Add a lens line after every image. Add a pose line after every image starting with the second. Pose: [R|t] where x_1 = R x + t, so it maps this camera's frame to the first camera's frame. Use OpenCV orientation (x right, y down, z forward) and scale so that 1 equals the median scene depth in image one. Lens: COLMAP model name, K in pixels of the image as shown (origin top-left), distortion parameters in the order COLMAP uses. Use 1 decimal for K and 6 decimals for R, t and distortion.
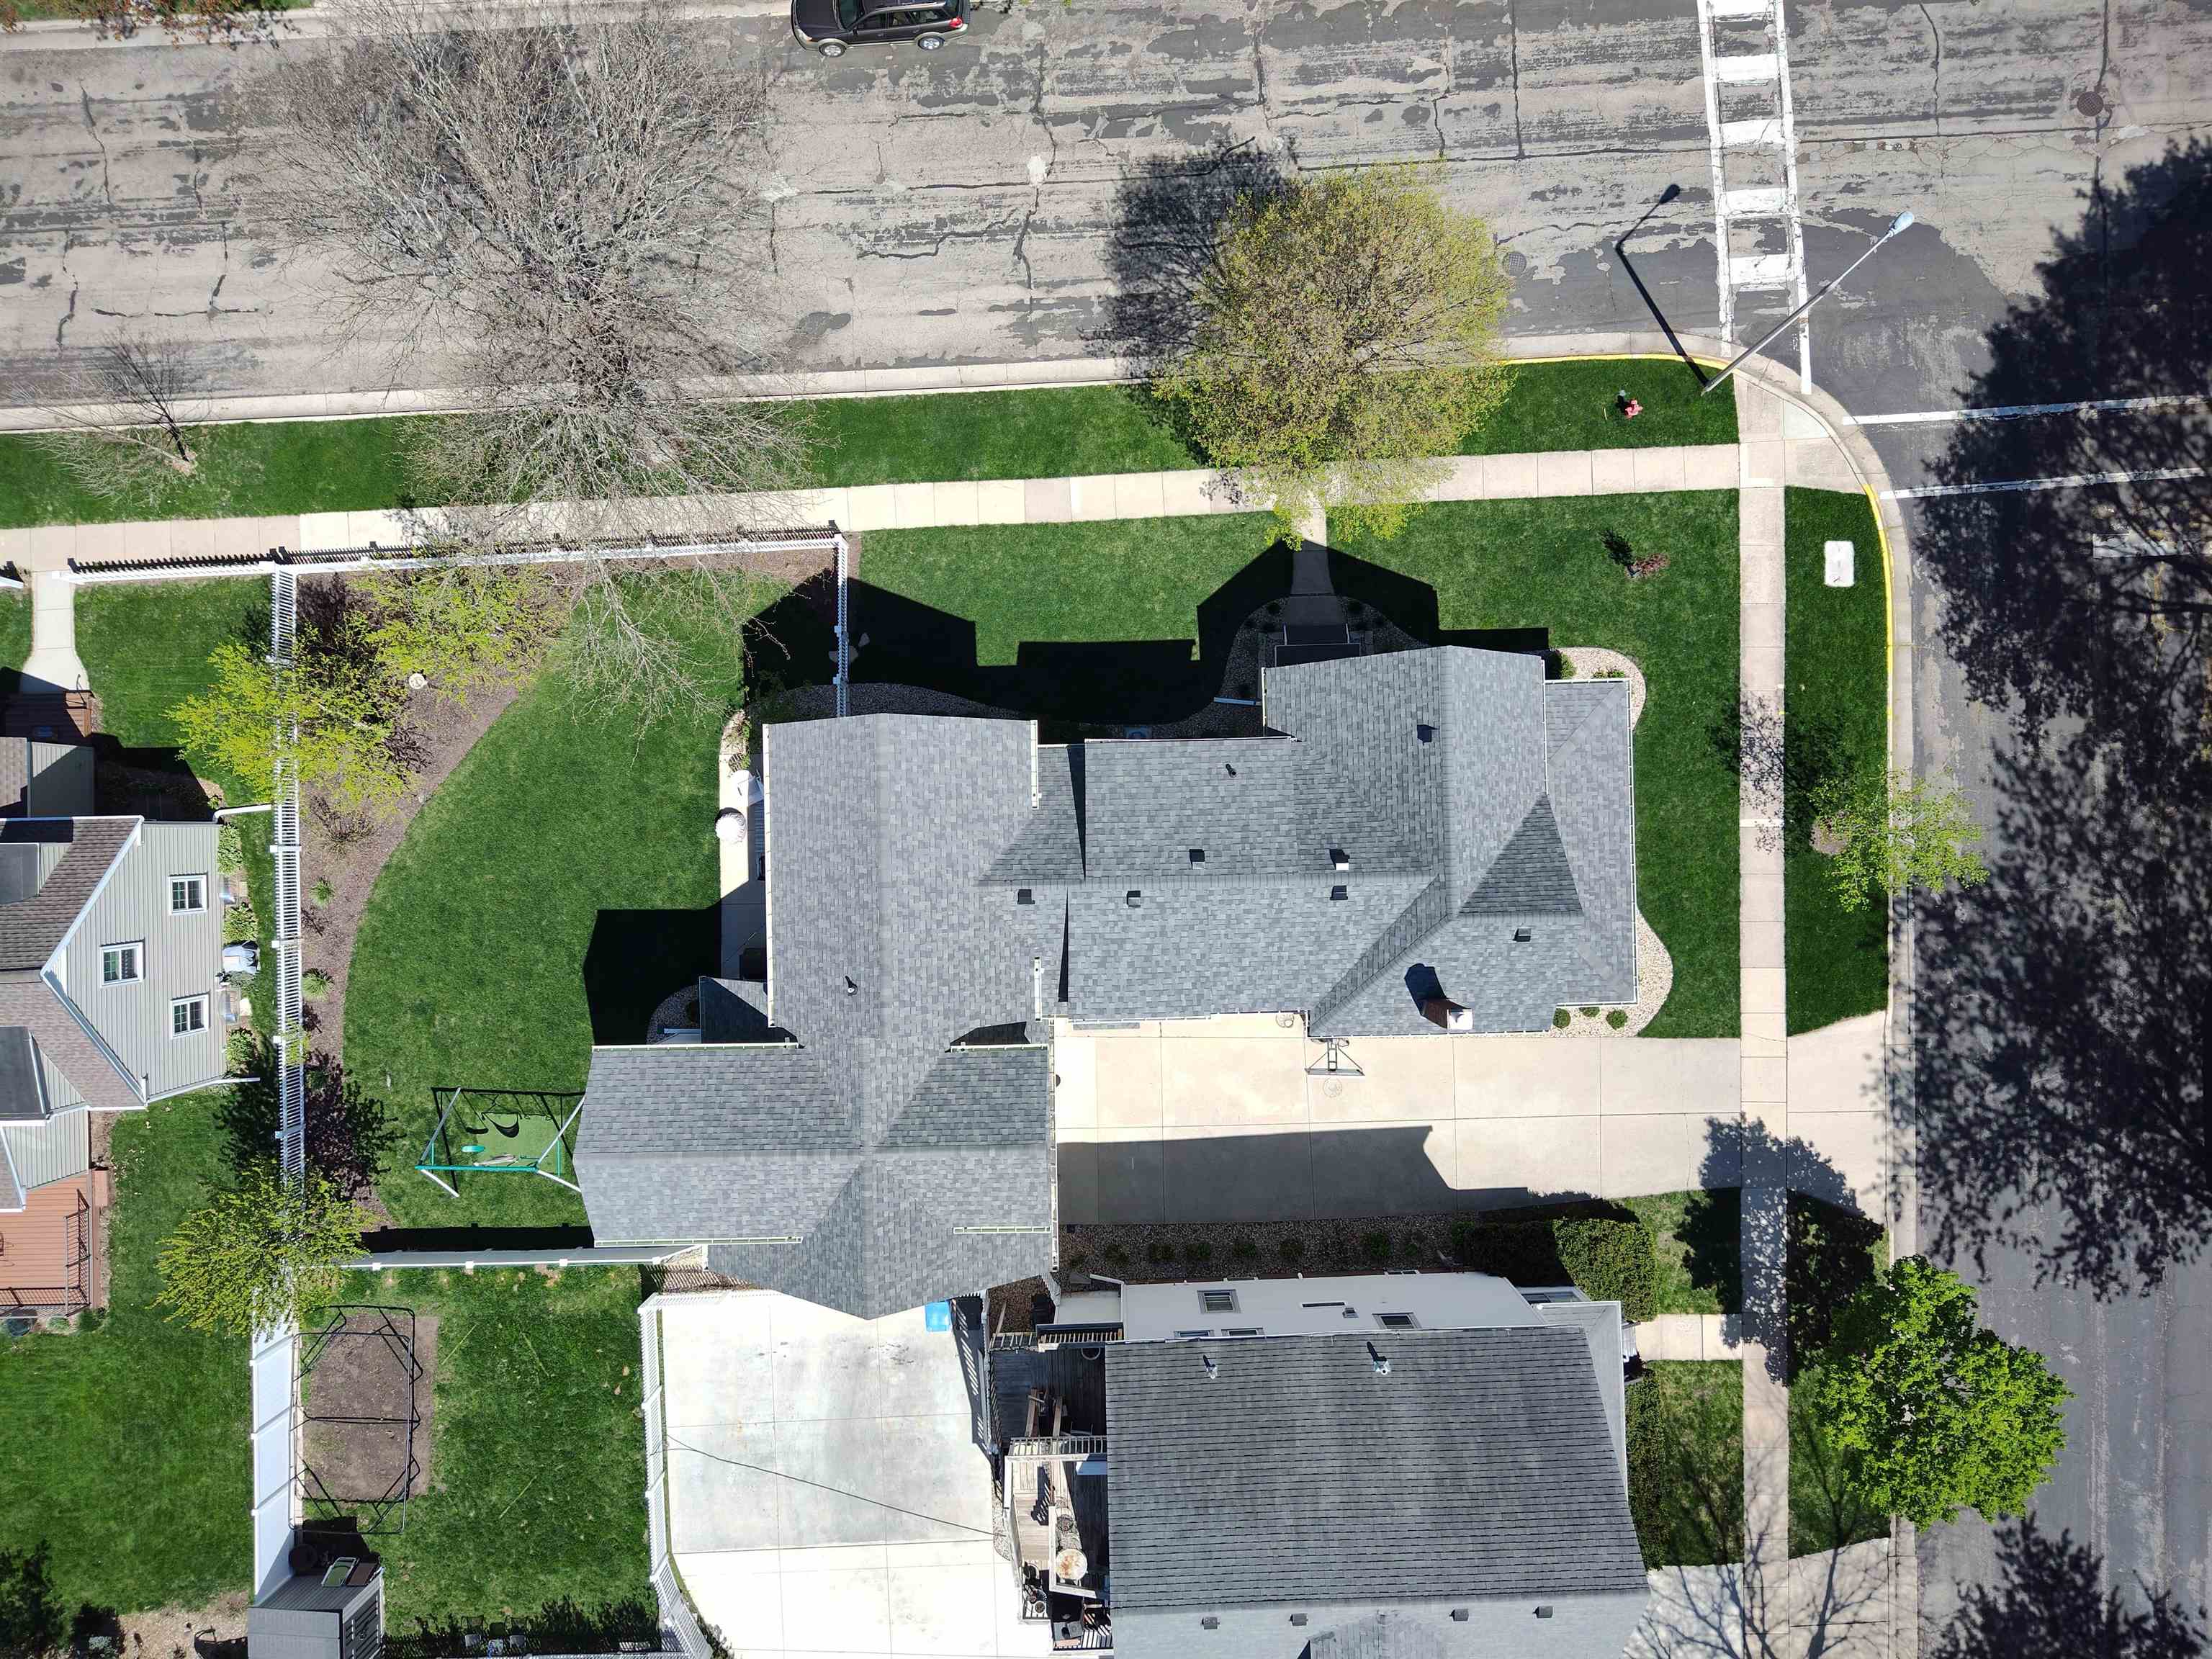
lens RADIAL K [[1508.2, 0, 1112.8], [0, 1508.2, 834.0], [0, 0, 1]] dist [0.032241, -0.000477]
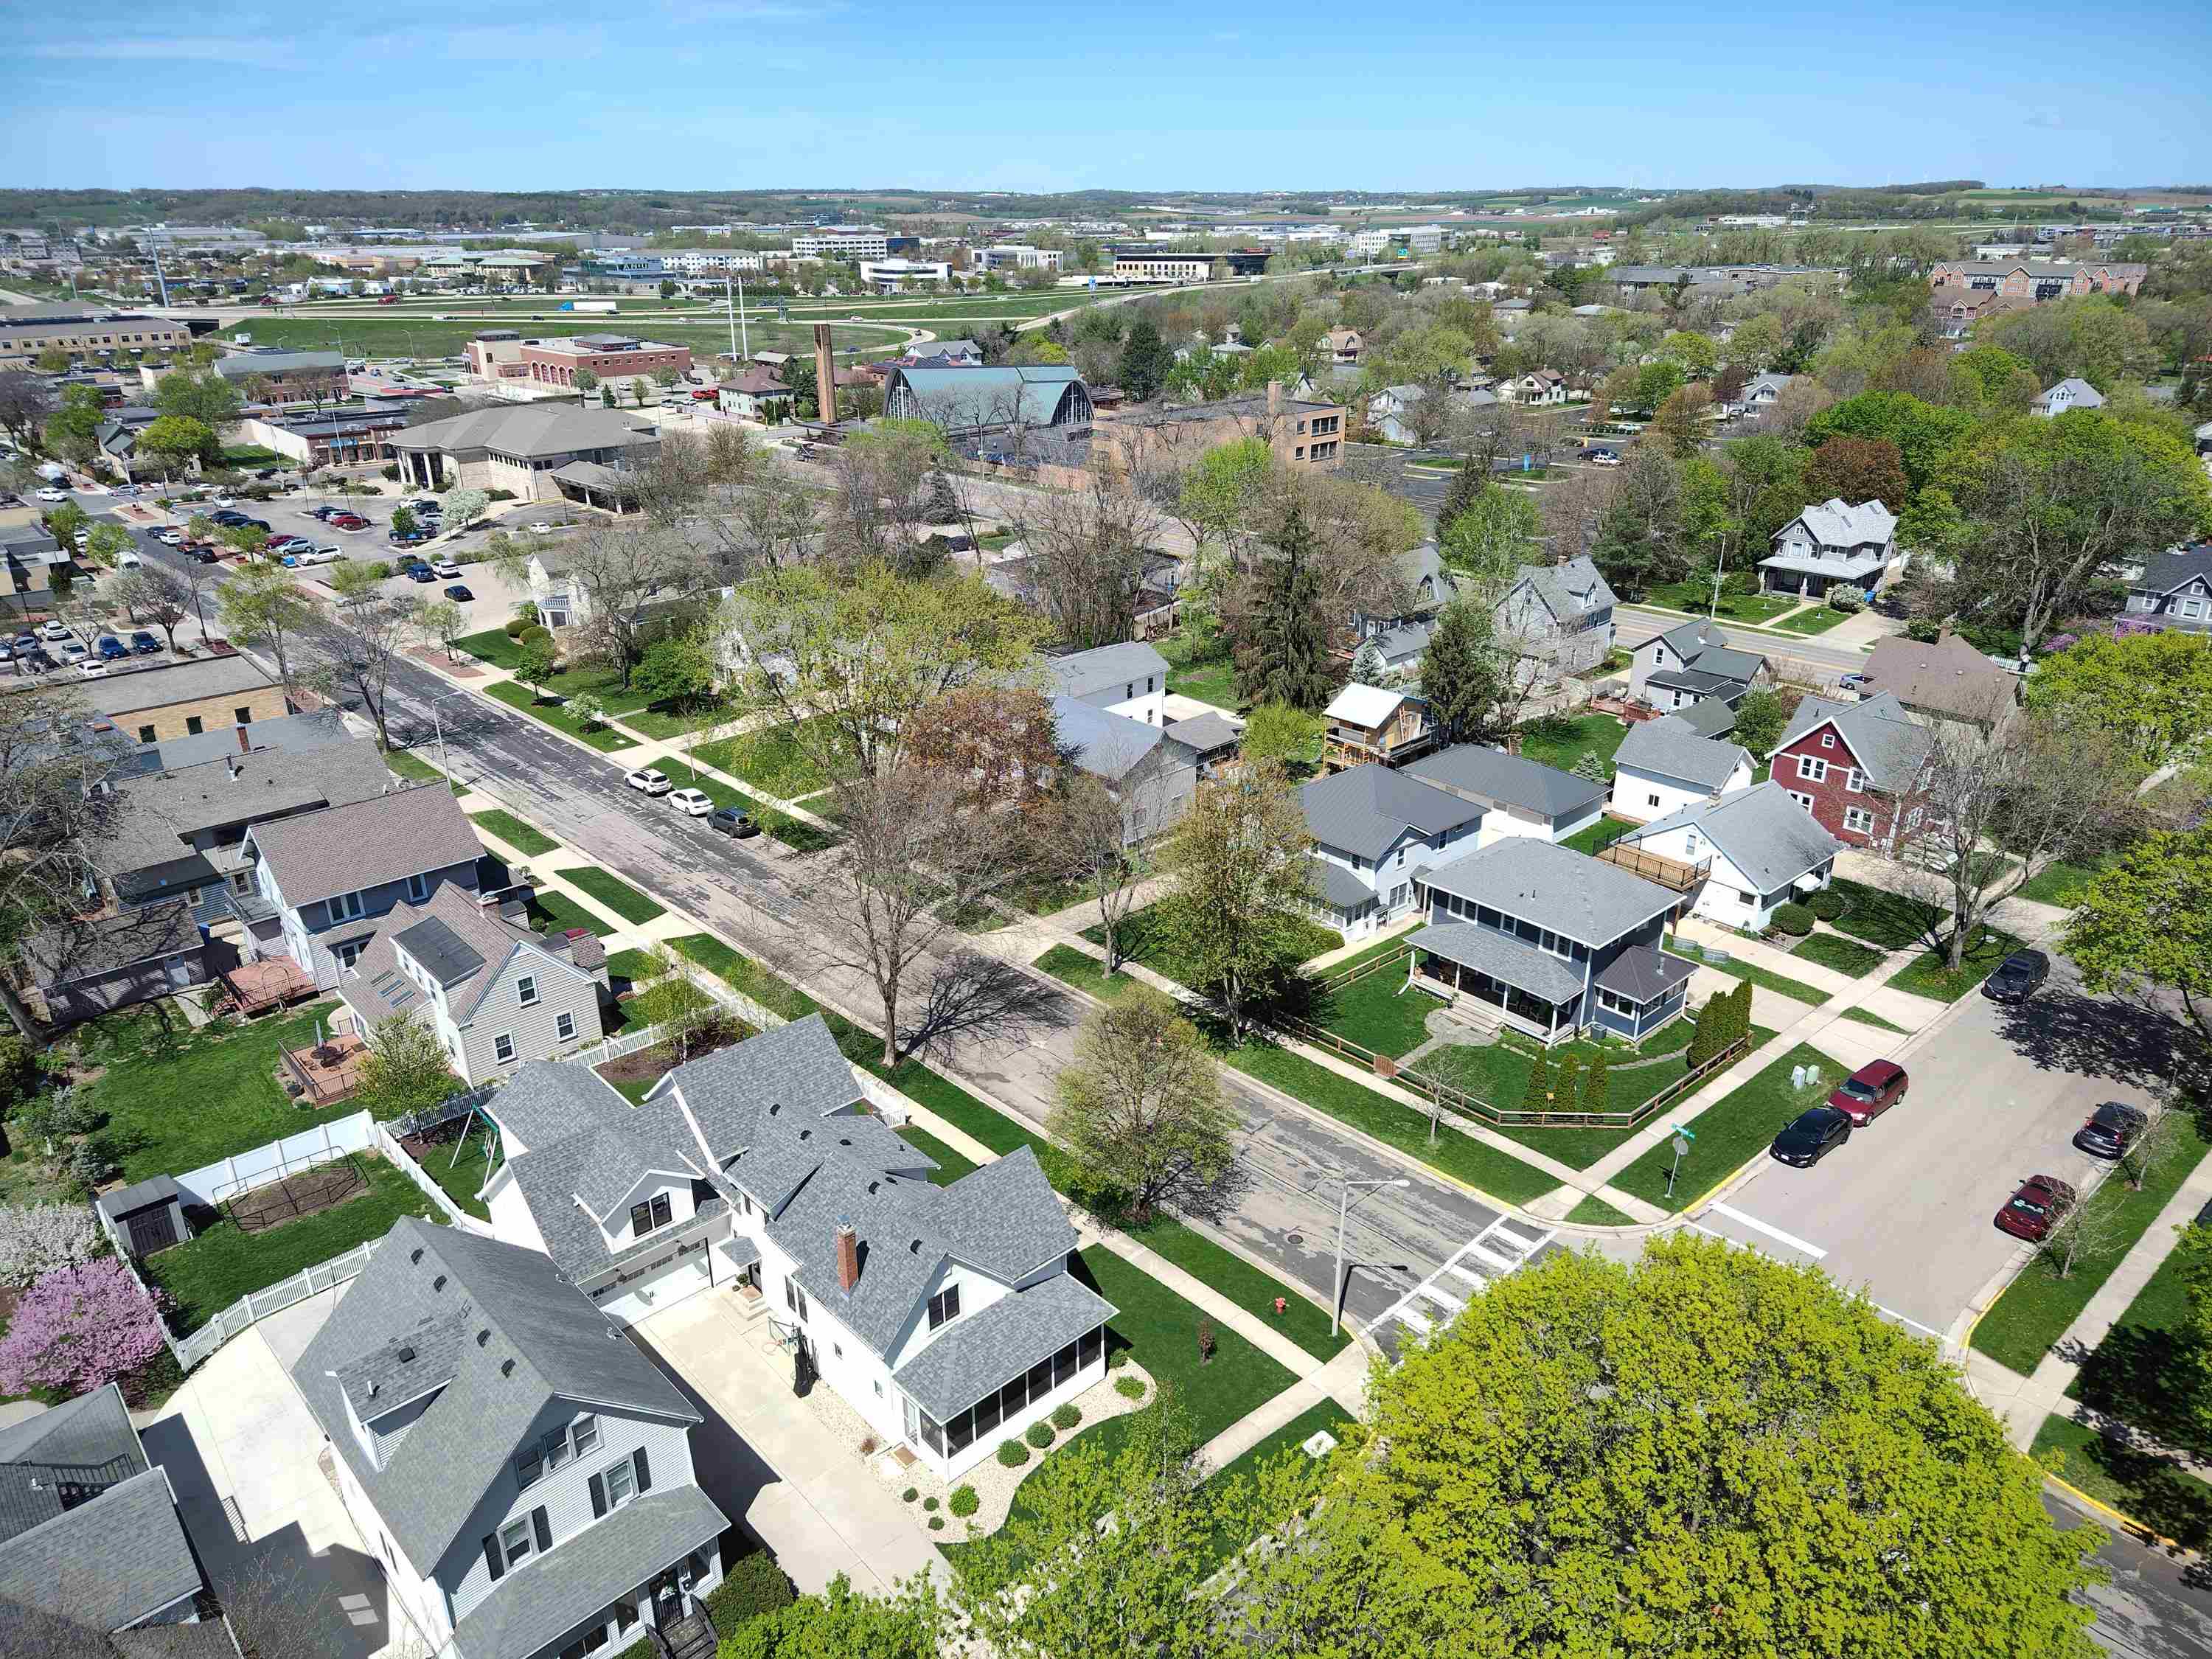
lens RADIAL K [[1508.2, 0, 1112.8], [0, 1508.2, 834.0], [0, 0, 1]] dist [0.032241, -0.000477]
pose [[0.660601, 0.293580, -0.690954, 1.108940], [-0.750731, 0.261995, -0.606433, 0.612370], [0.002990, 0.919331, 0.393474, -0.002364]]
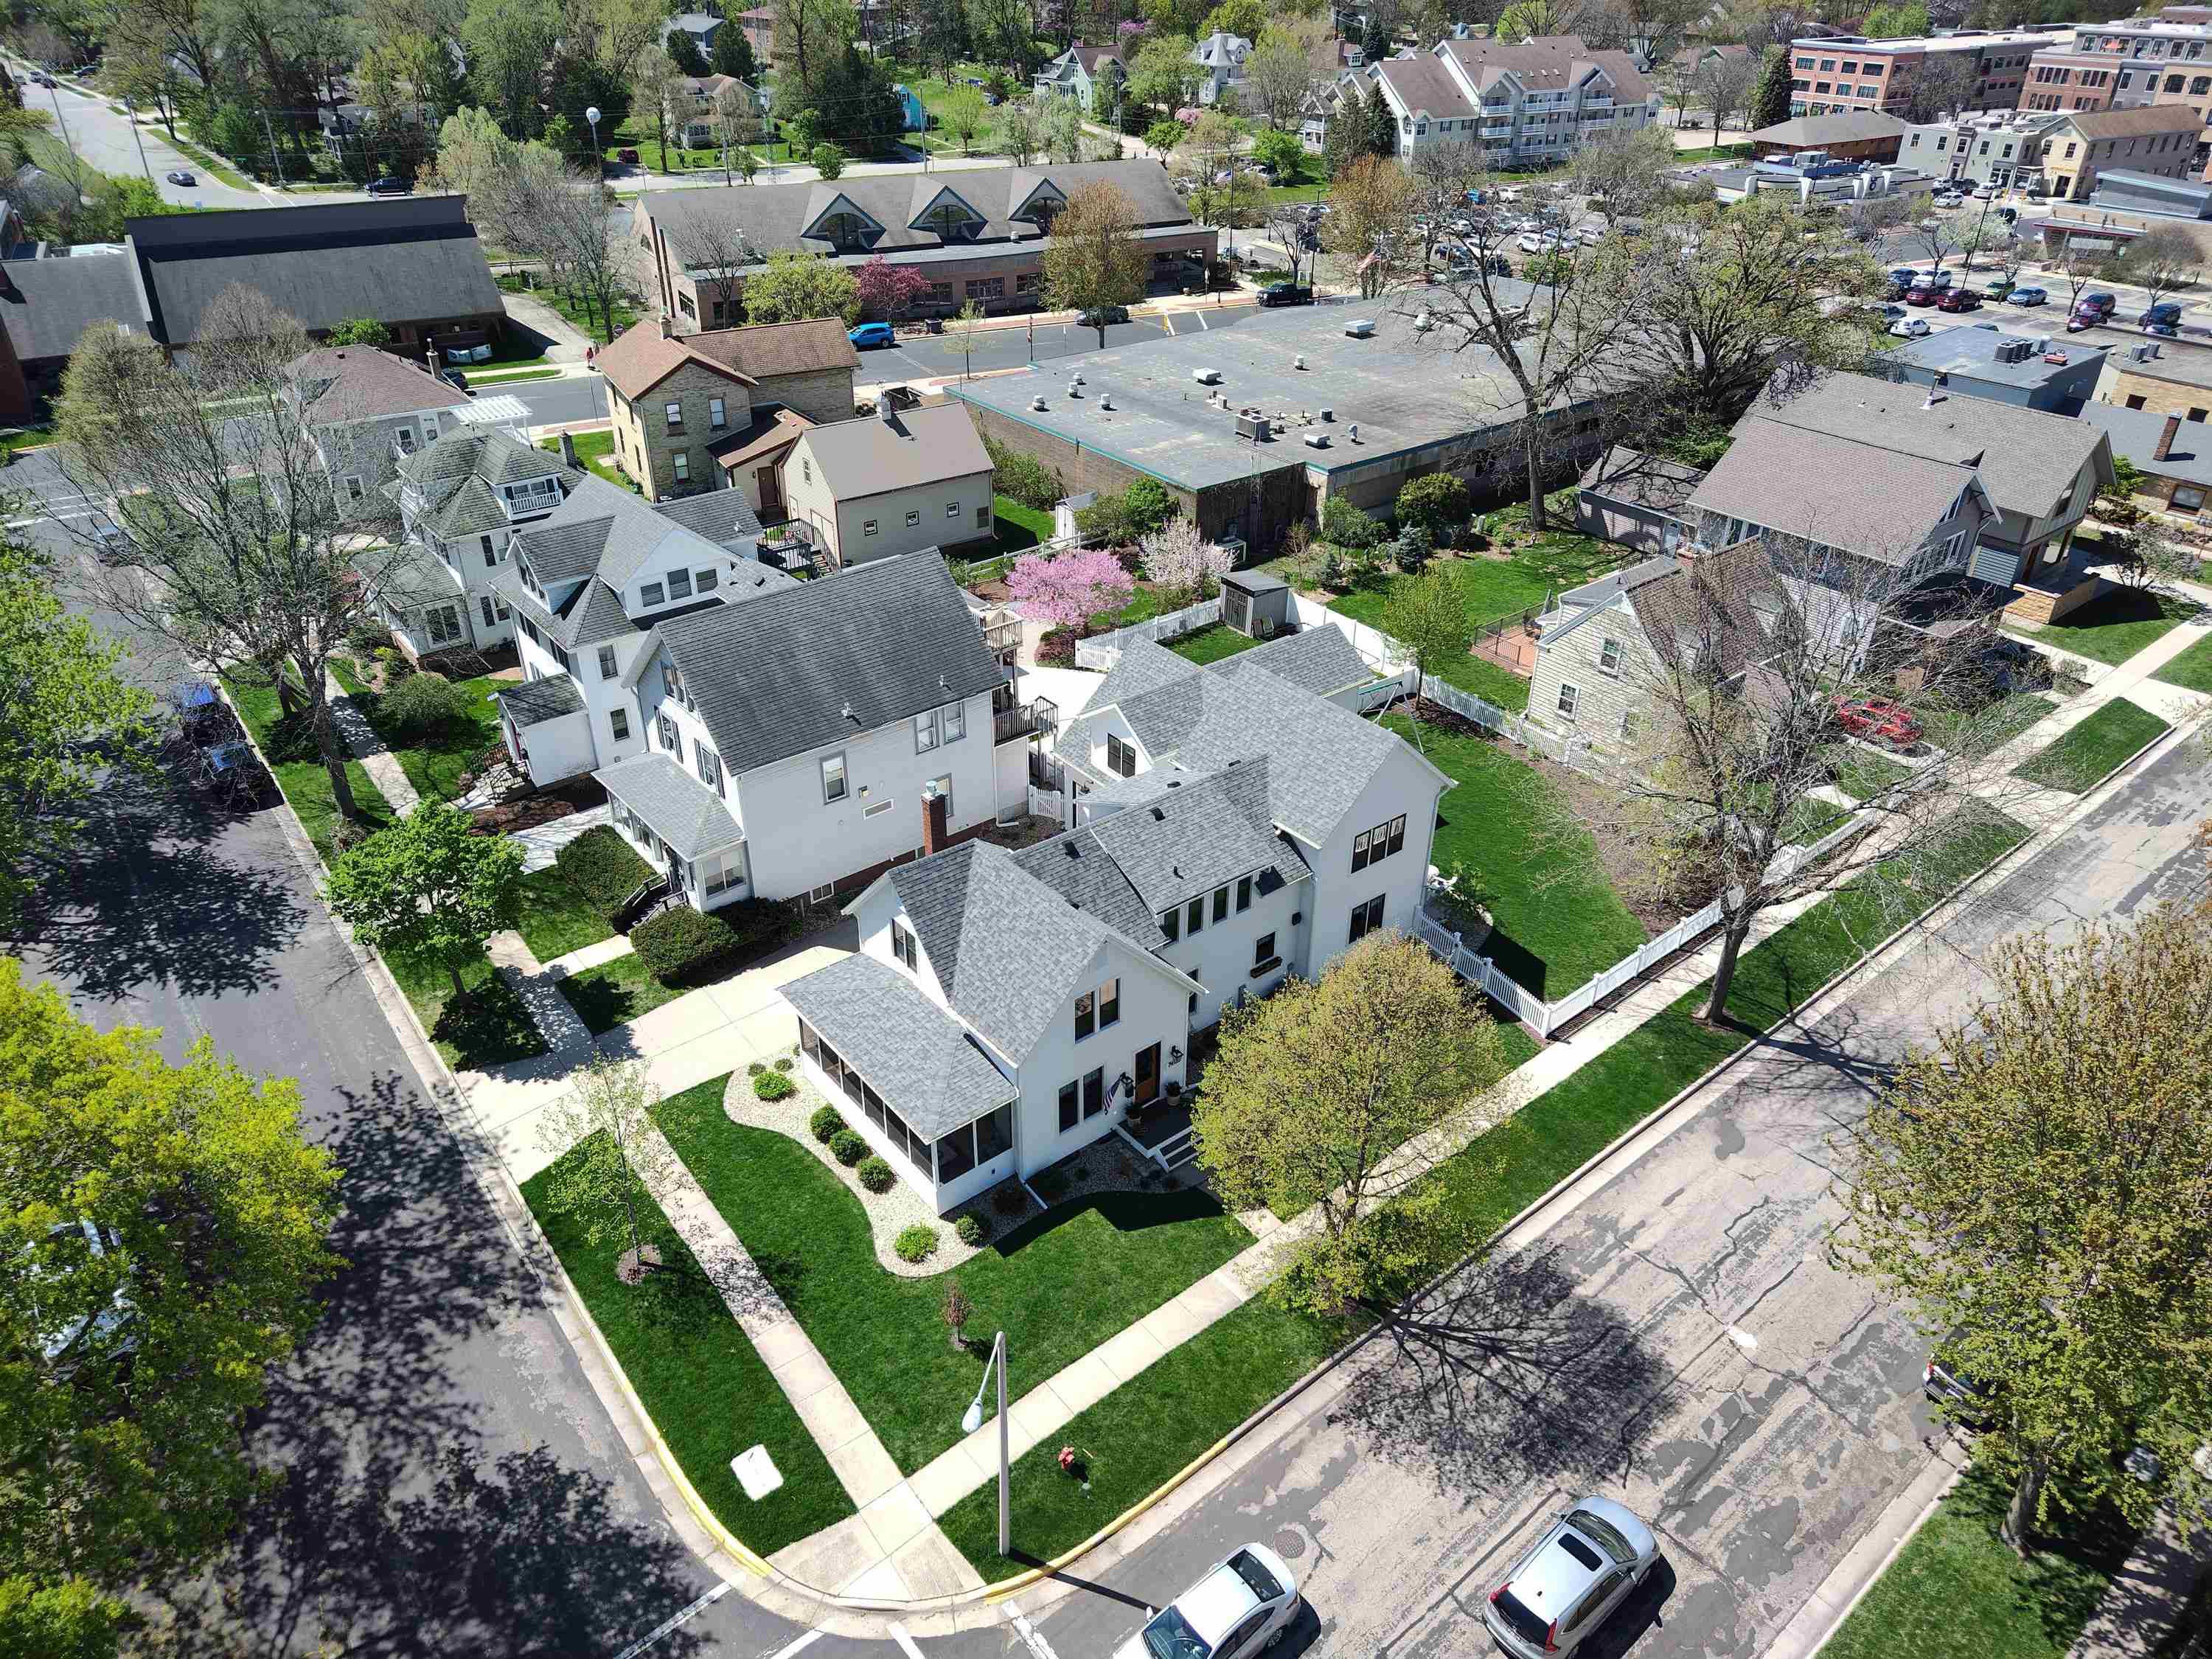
lens RADIAL K [[1508.2, 0, 1112.8], [0, 1508.2, 834.0], [0, 0, 1]] dist [0.032241, -0.000477]
pose [[-0.793605, 0.316829, -0.519433, 0.642531], [-0.608421, -0.418857, 0.674080, -0.709113], [-0.004000, 0.850987, 0.525172, 0.262939]]
